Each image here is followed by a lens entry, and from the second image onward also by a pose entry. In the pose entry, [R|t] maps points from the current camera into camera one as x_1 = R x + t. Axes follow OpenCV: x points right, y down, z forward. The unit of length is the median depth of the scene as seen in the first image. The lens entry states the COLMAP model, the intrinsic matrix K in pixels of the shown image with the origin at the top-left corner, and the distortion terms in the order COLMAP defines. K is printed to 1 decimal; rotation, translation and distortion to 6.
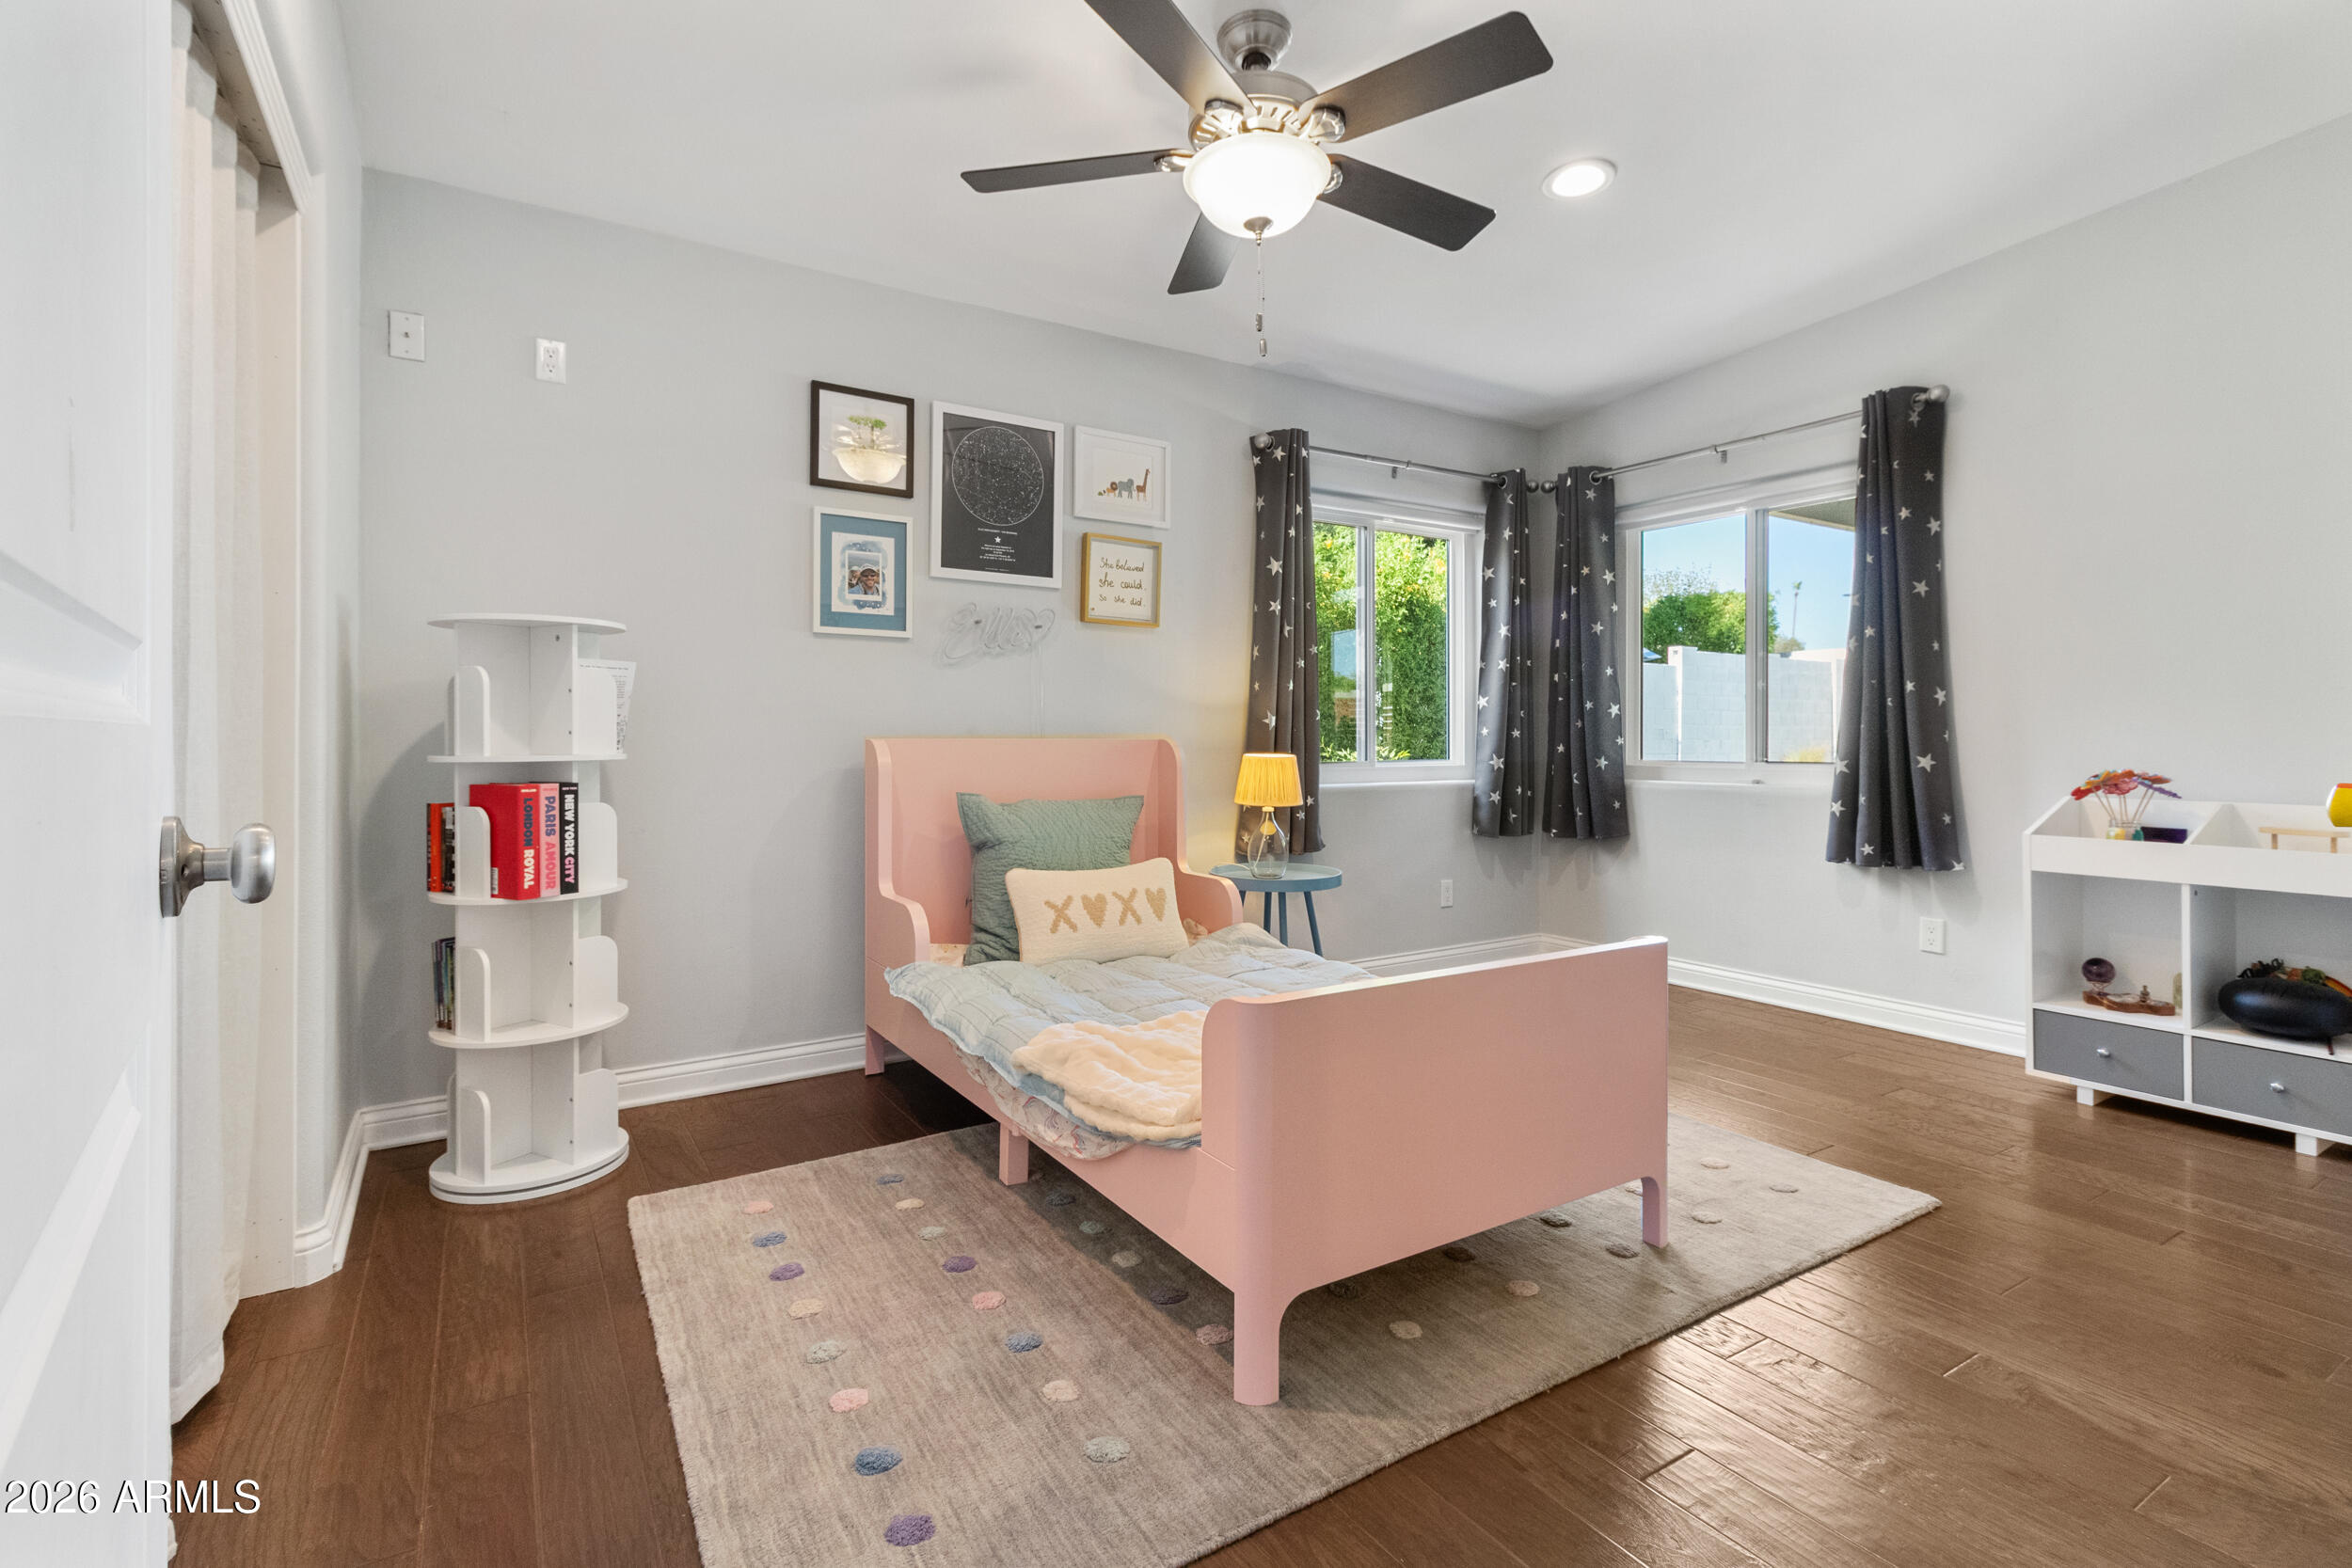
lens RADIAL K [[1102.3, 0, 1171.9], [0, 1102.3, 736.5], [0, 0, 1]] dist [0.010721, 0.000292]
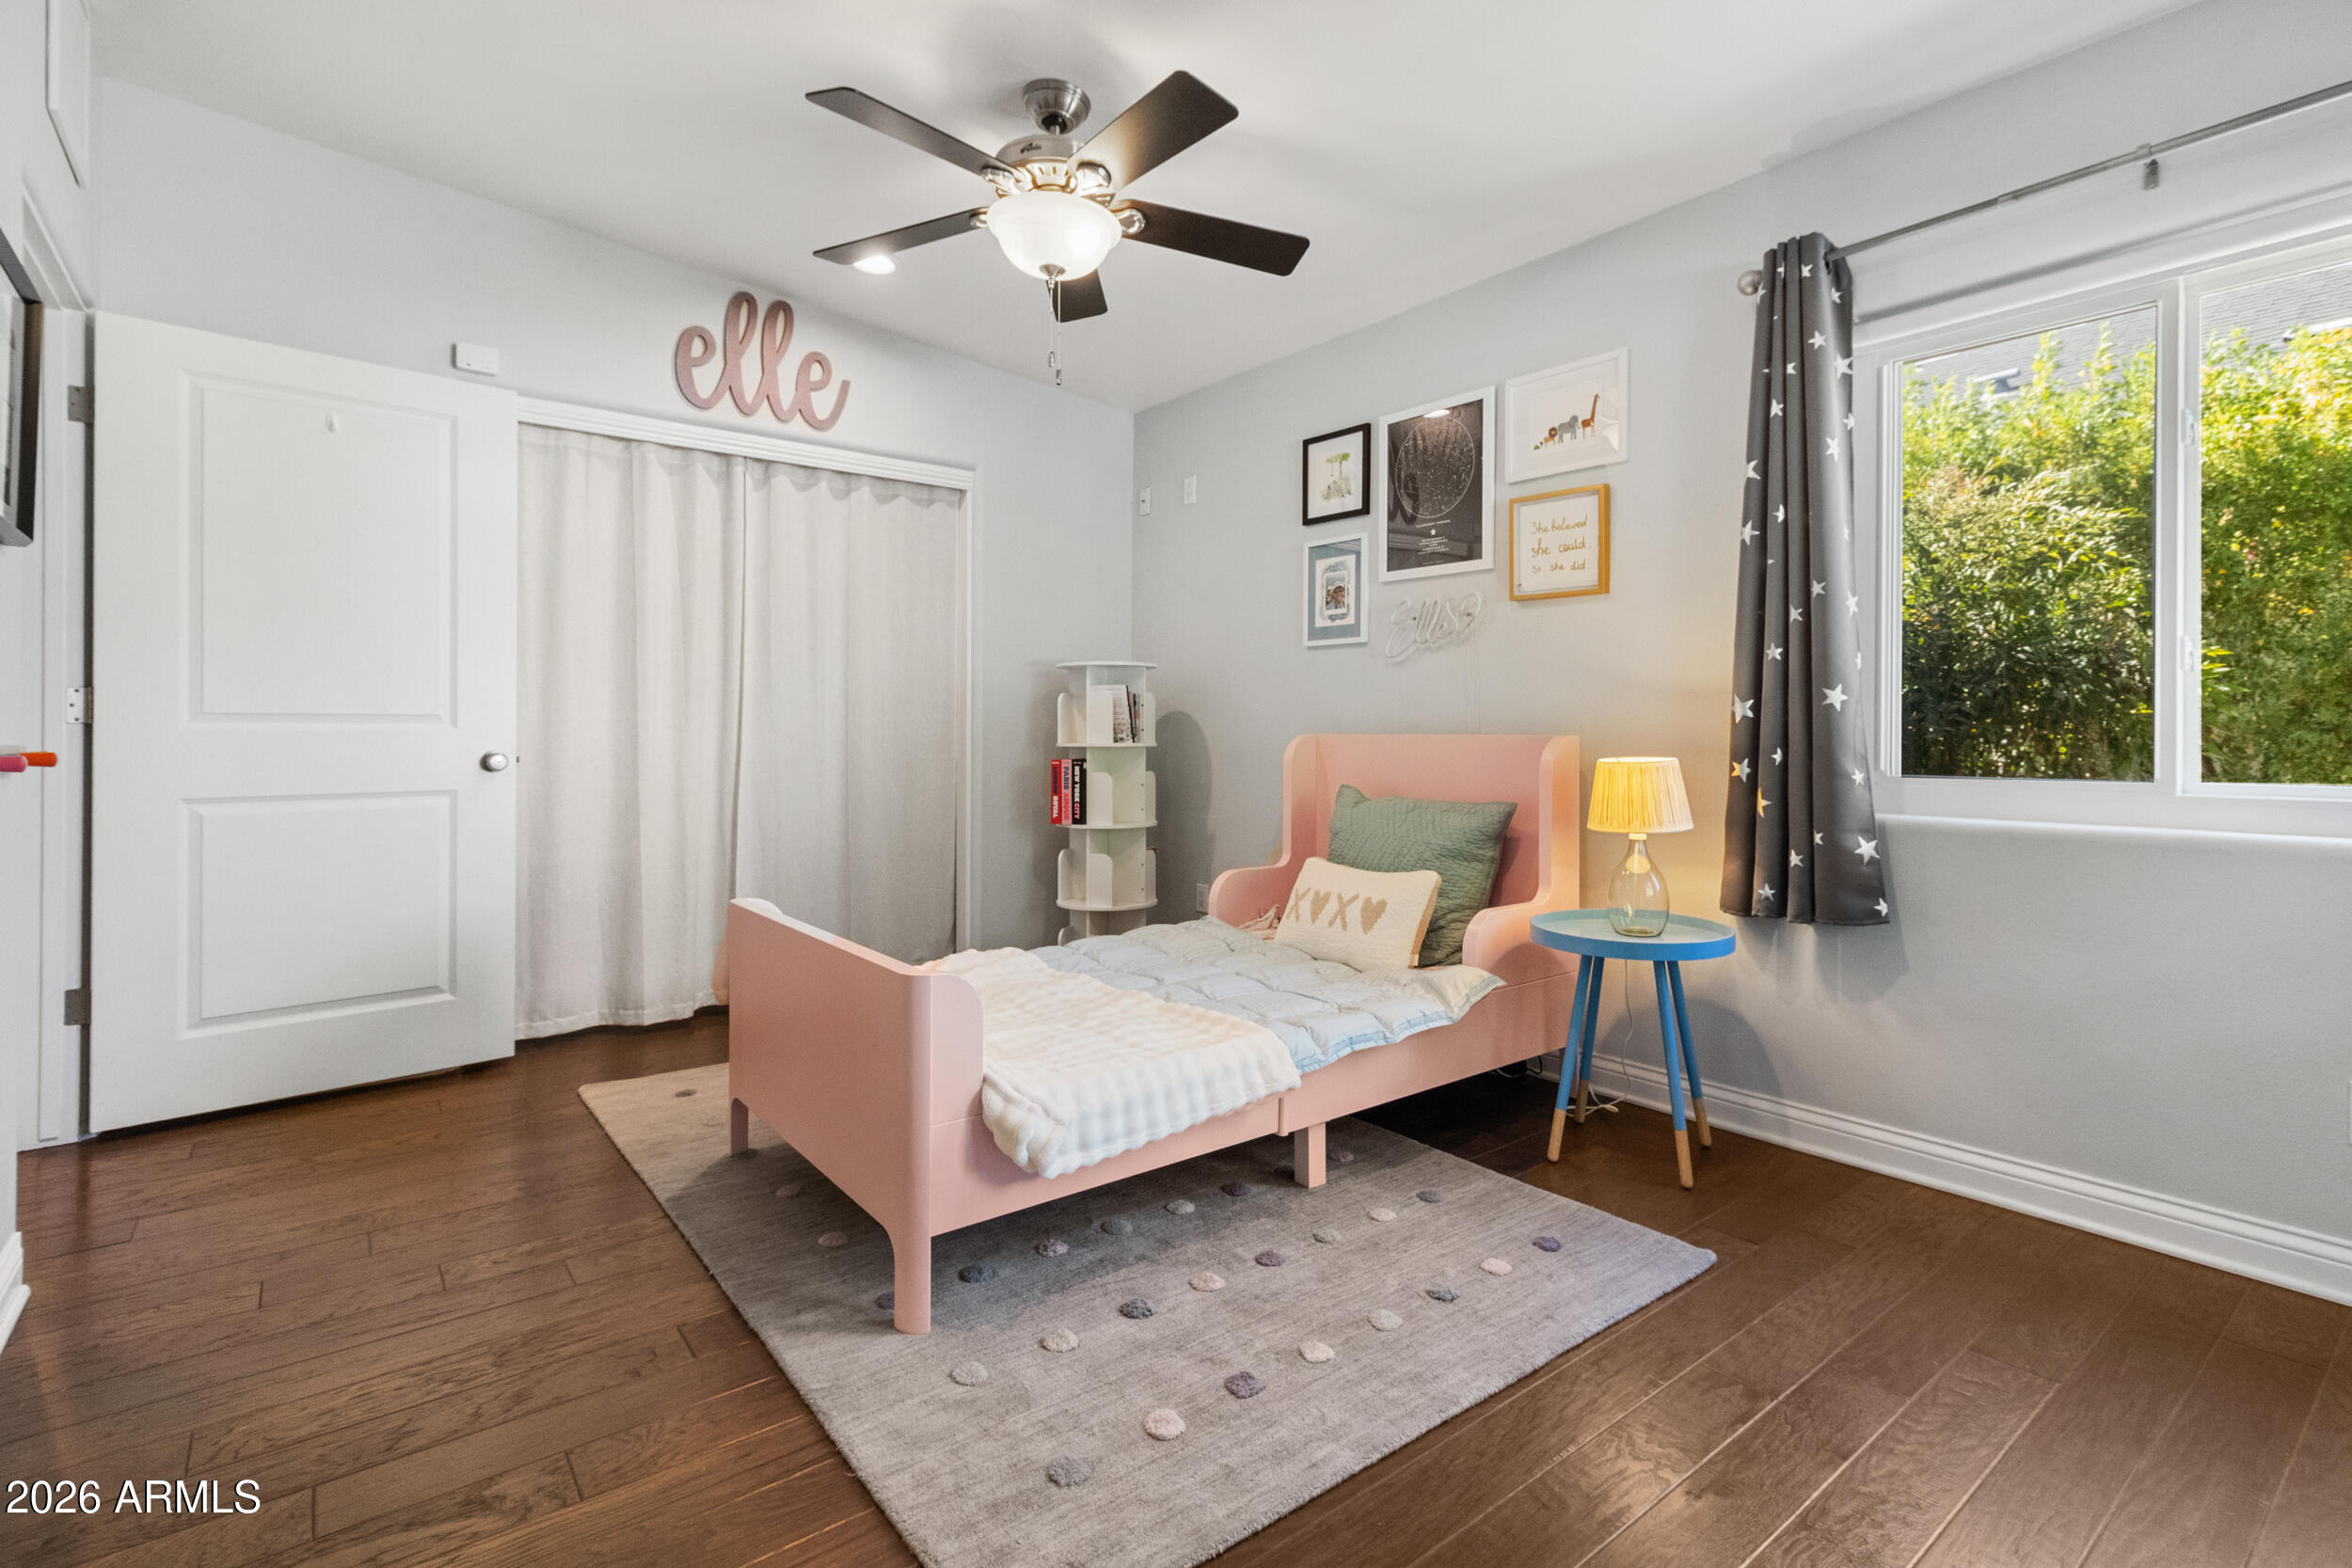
lens RADIAL K [[1102.3, 0, 1171.9], [0, 1102.3, 736.5], [0, 0, 1]] dist [0.010721, 0.000292]
pose [[0.103836, 0.001265, -0.994594, 0.827765], [-0.005160, 0.999986, 0.000733, 0.003754], [0.994581, 0.005055, 0.103841, 0.698096]]
